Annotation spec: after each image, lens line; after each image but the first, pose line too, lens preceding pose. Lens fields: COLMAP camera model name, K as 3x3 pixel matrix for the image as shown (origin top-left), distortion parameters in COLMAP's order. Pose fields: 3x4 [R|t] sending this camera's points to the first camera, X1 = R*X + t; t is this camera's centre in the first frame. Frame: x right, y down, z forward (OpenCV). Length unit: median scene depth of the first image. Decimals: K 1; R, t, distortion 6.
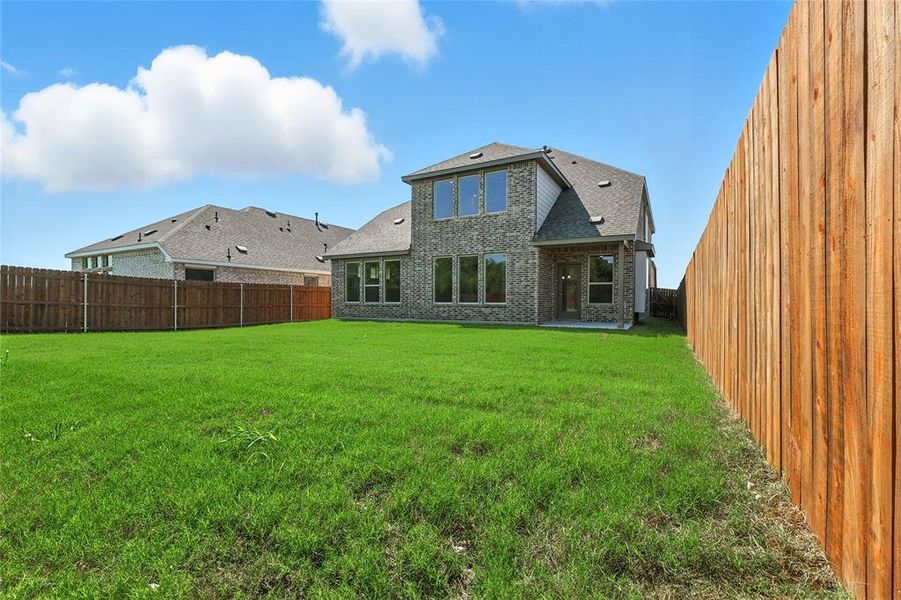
lens RADIAL K [[394.7, 0, 455.8], [0, 394.7, 299.8], [0, 0, 1]] dist [0.003486, -0.000733]
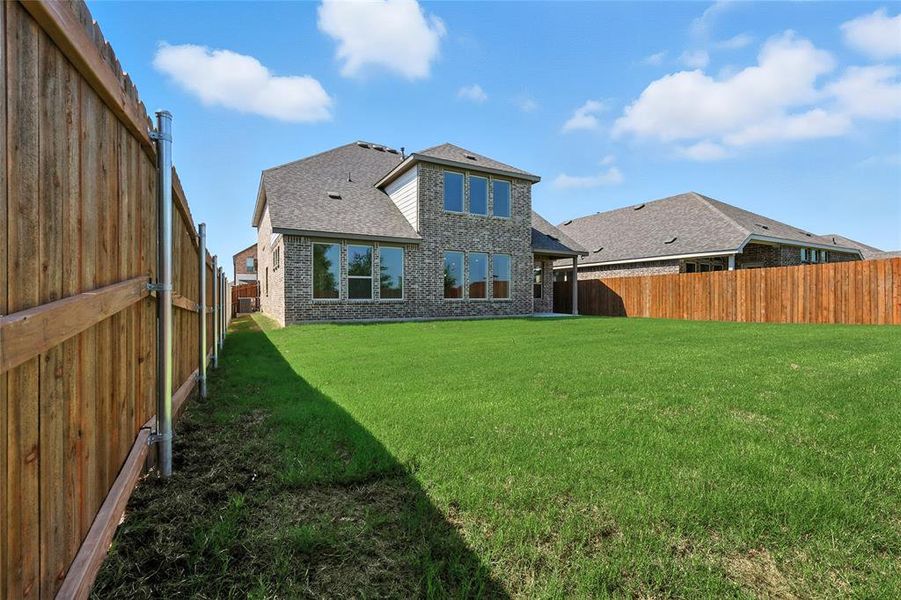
lens RADIAL K [[394.7, 0, 453.7], [0, 394.7, 297.2], [0, 0, 1]] dist [0.003486, -0.000733]
pose [[0.552350, -0.003446, 0.833605, -0.790384], [-0.000507, 0.999990, 0.004470, -0.000833], [-0.833612, -0.002892, 0.552343, 0.438812]]
